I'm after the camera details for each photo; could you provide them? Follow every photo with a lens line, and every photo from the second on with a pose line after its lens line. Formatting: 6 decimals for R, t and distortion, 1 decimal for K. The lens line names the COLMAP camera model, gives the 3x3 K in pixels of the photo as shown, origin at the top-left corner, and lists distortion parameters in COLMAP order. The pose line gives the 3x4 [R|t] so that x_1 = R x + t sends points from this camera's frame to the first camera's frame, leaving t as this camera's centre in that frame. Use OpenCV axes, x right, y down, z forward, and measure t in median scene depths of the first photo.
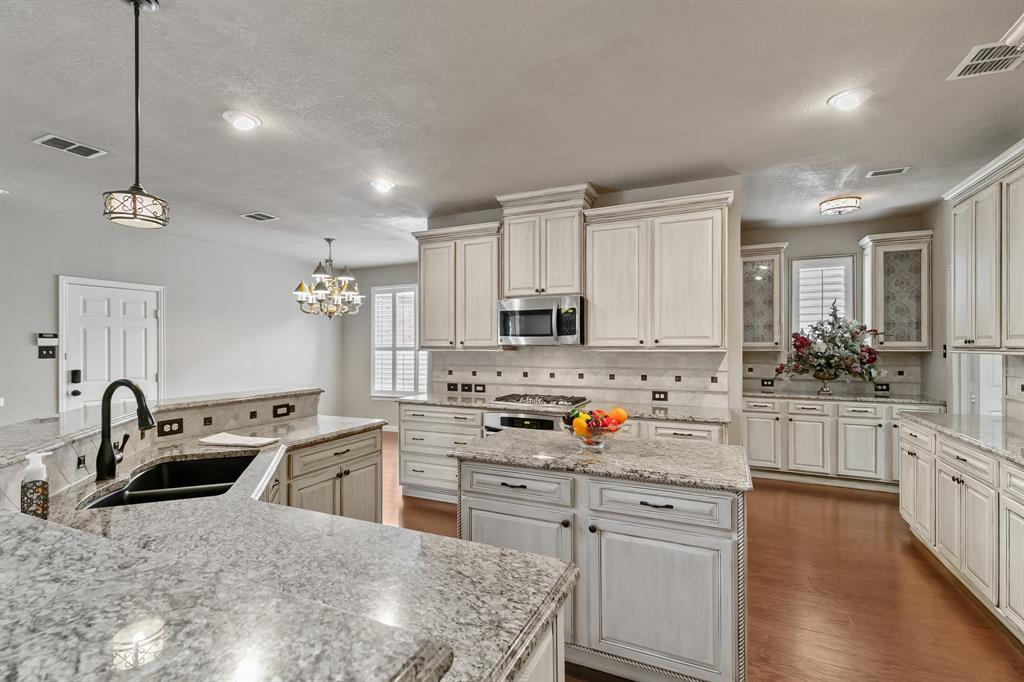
lens RADIAL K [[466.0, 0, 513.7], [0, 466.0, 342.8], [0, 0, 1]] dist [0.009115, -0.001799]
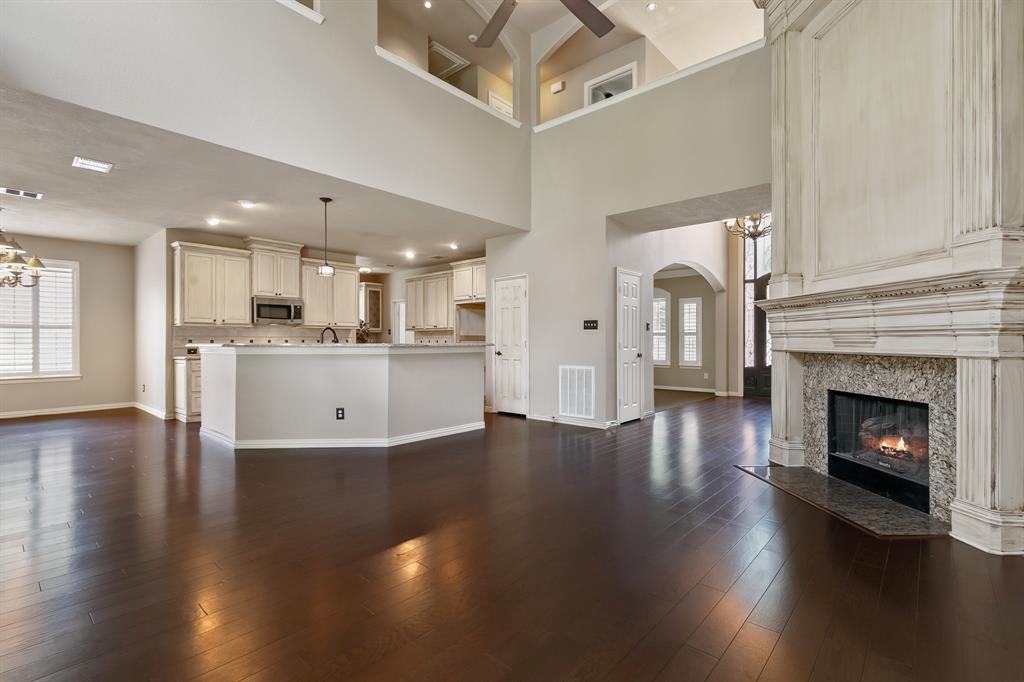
lens RADIAL K [[466.0, 0, 510.4], [0, 466.0, 338.4], [0, 0, 1]] dist [0.009115, -0.001799]
pose [[0.292749, 0.006539, 0.956167, -1.298649], [-0.003555, 0.999977, -0.005751, 0.063235], [-0.956183, -0.001715, 0.292766, -0.387155]]
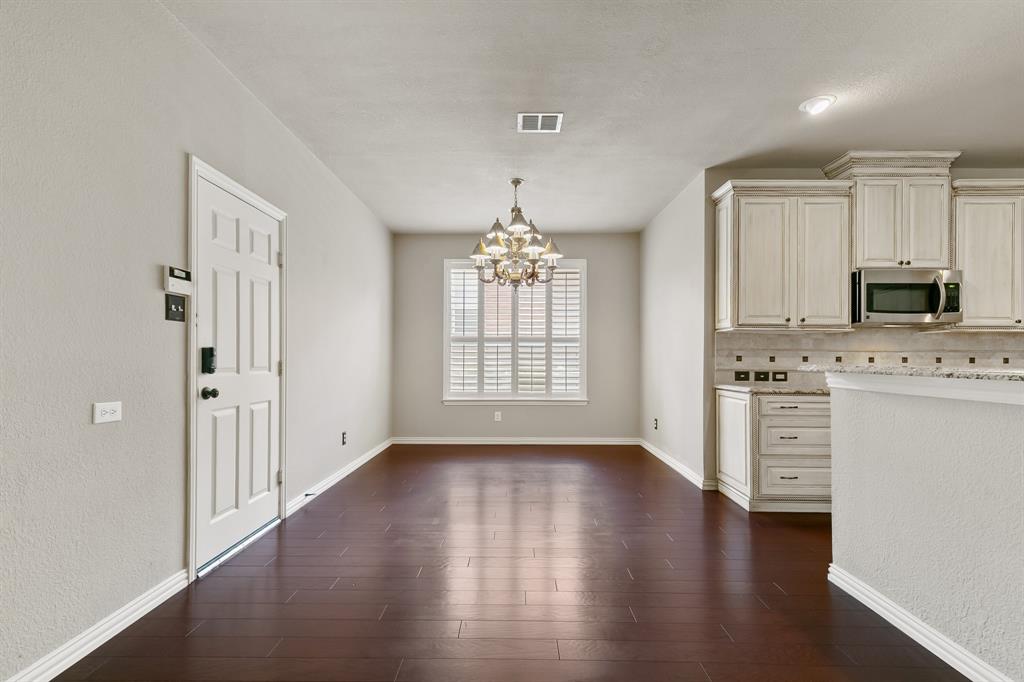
lens RADIAL K [[466.0, 0, 510.9], [0, 466.0, 355.2], [0, 0, 1]] dist [0.009115, -0.001799]
pose [[0.914405, 0.010805, 0.404656, -0.892870], [-0.011424, 0.999934, -0.000885, 0.066851], [-0.404639, -0.003813, 0.914469, 0.429009]]
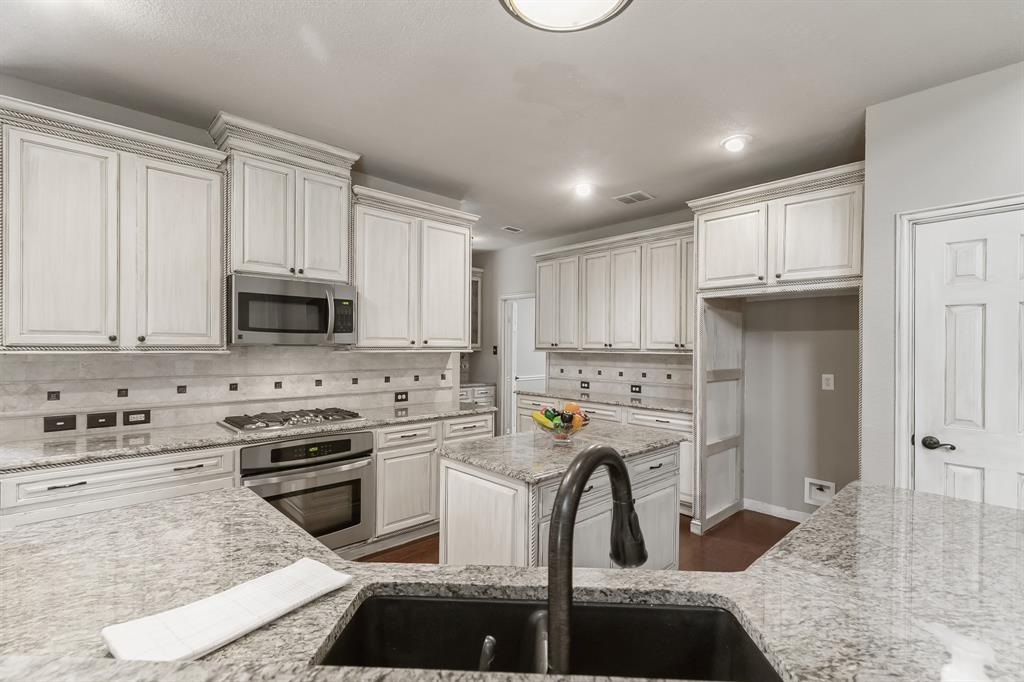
lens RADIAL K [[466.0, 0, 507.8], [0, 466.0, 346.7], [0, 0, 1]] dist [0.009115, -0.001799]
pose [[0.378016, 0.003391, 0.925793, -0.450867], [-0.013068, 0.999913, 0.001673, 0.002508], [-0.925707, -0.012731, 0.378028, 0.361992]]
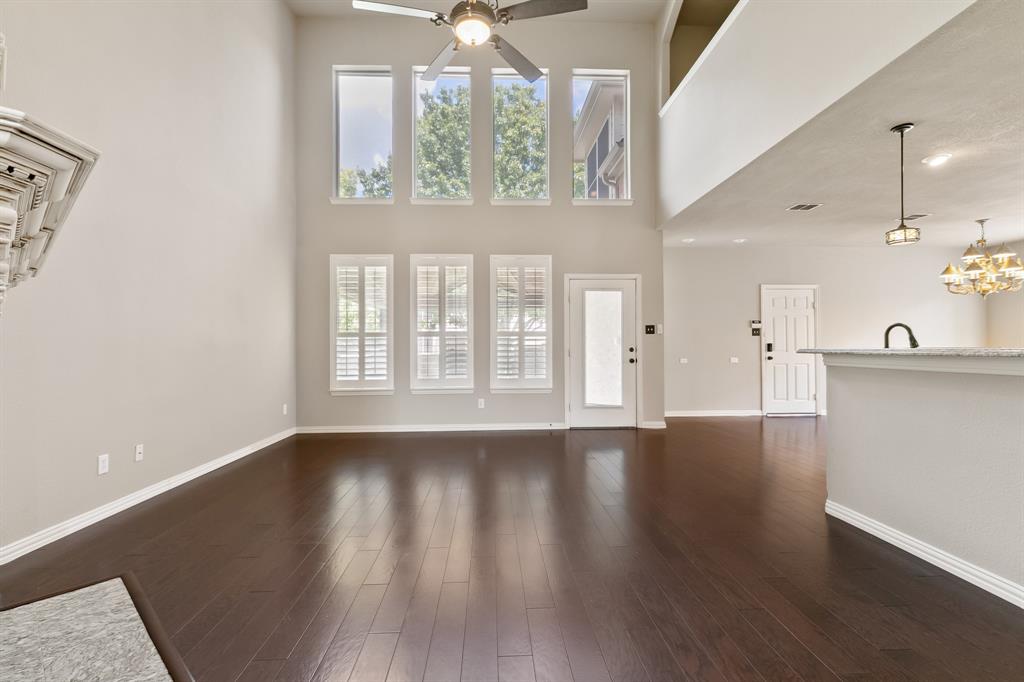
lens RADIAL K [[466.0, 0, 504.9], [0, 466.0, 342.8], [0, 0, 1]] dist [0.009115, -0.001799]
pose [[0.447542, -0.008320, -0.894224, 0.078608], [0.008006, 0.999954, -0.005297, 0.061036], [0.894227, -0.004788, 0.447588, -0.532699]]
